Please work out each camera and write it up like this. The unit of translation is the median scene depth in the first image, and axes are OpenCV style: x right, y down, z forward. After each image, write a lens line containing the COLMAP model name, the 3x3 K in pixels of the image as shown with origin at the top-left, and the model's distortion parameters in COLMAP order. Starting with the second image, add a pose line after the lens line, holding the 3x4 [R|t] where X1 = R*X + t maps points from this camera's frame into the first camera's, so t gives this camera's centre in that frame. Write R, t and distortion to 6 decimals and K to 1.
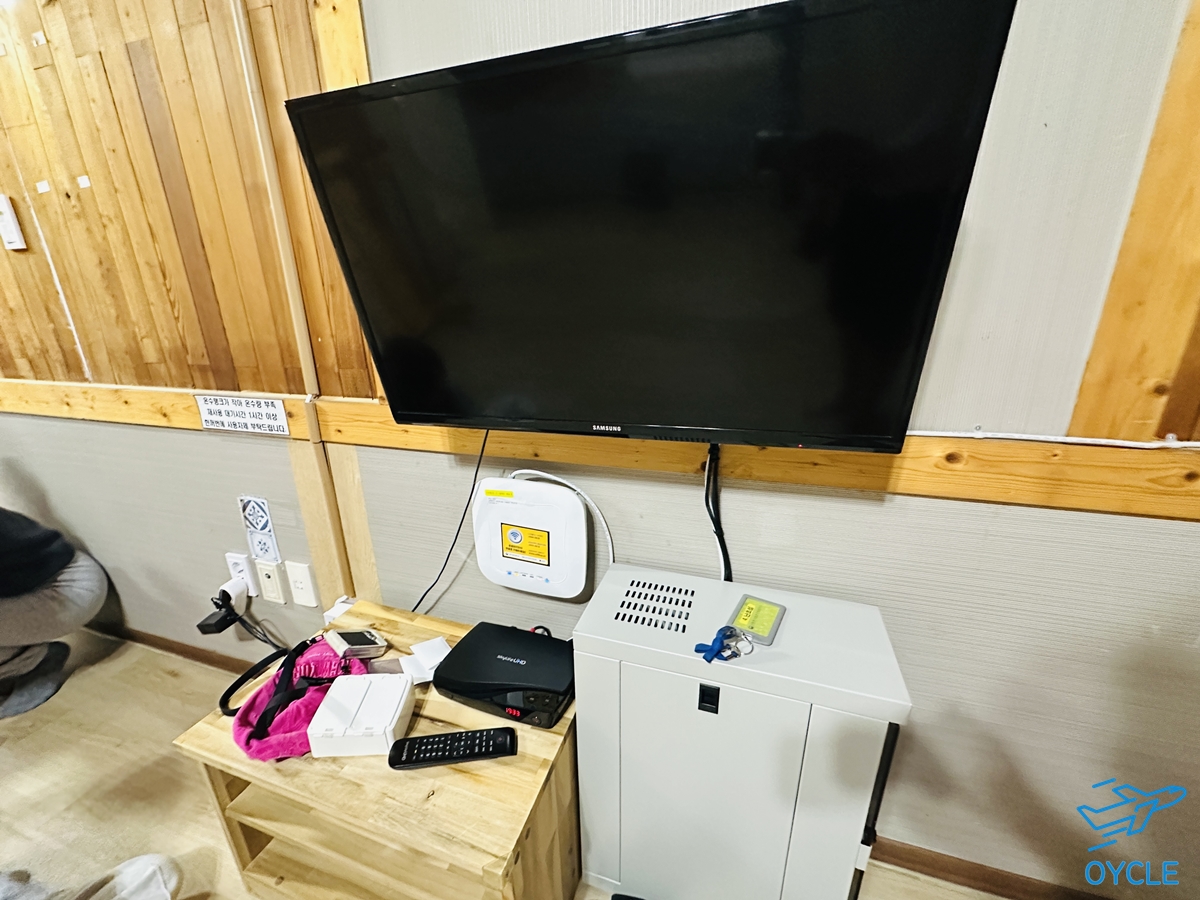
lens RADIAL K [[476.8, 0, 598.6], [0, 476.8, 451.0], [0, 0, 1]] dist [-0.001396, 0.000151]
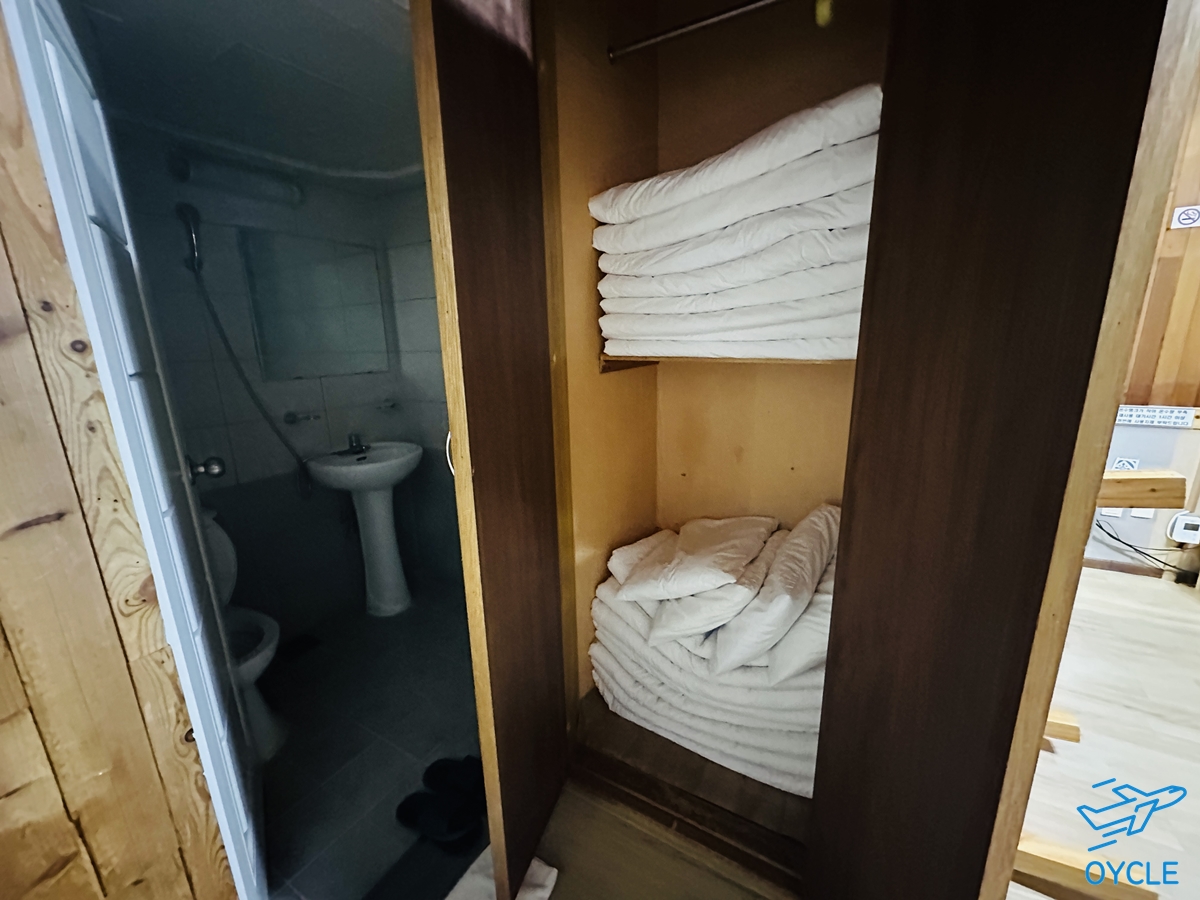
lens RADIAL K [[476.8, 0, 603.9], [0, 476.8, 450.7], [0, 0, 1]] dist [-0.001396, 0.000151]
pose [[0.976109, 0.043090, -0.212964, -2.584611], [-0.057408, 0.996454, -0.061507, 0.330175], [0.209559, 0.072263, 0.975122, -1.487348]]
